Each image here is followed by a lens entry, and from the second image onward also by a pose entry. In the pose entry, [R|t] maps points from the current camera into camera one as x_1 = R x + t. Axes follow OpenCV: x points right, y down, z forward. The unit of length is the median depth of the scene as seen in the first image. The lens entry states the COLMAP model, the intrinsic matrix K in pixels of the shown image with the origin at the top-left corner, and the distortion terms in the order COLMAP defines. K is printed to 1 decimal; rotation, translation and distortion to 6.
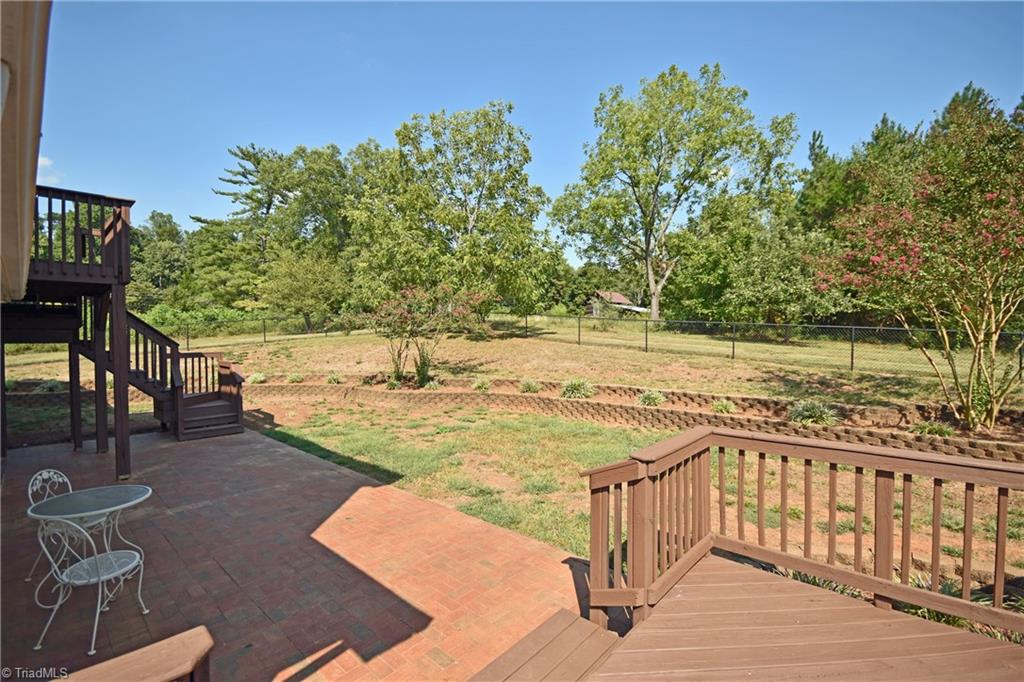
lens RADIAL K [[449.4, 0, 512.6], [0, 449.4, 347.9], [0, 0, 1]] dist [0.026454, -0.019553]
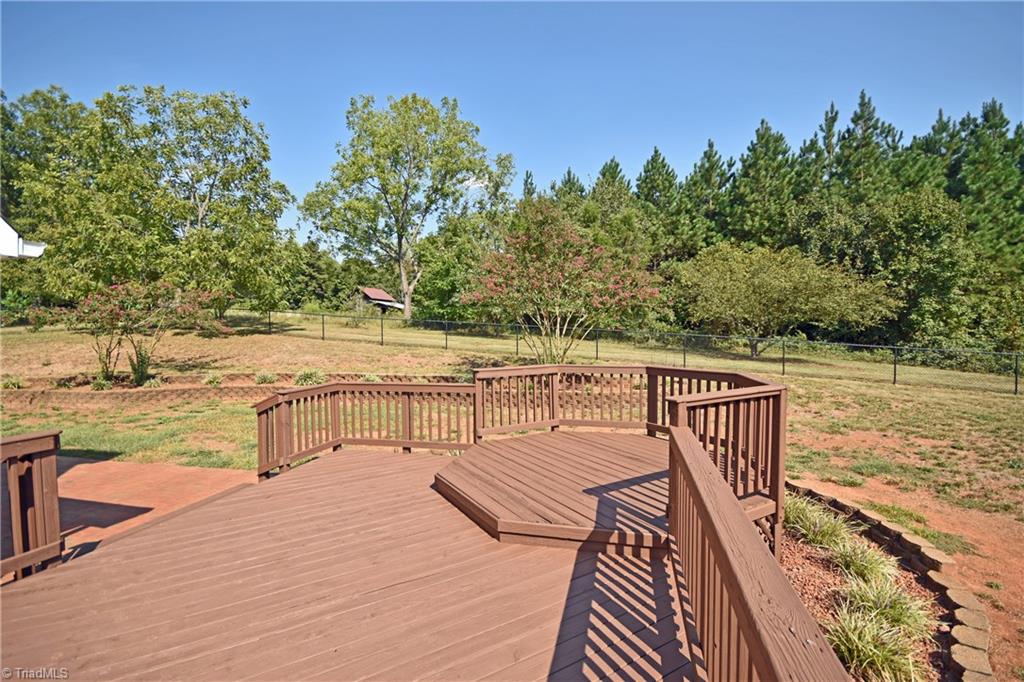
lens RADIAL K [[449.4, 0, 512.6], [0, 449.4, 347.9], [0, 0, 1]] dist [0.026454, -0.019553]
pose [[0.881332, -0.021230, 0.472020, 0.031002], [0.016803, 0.999766, 0.013593, 0.004194], [-0.472198, -0.004049, 0.881483, -0.159262]]
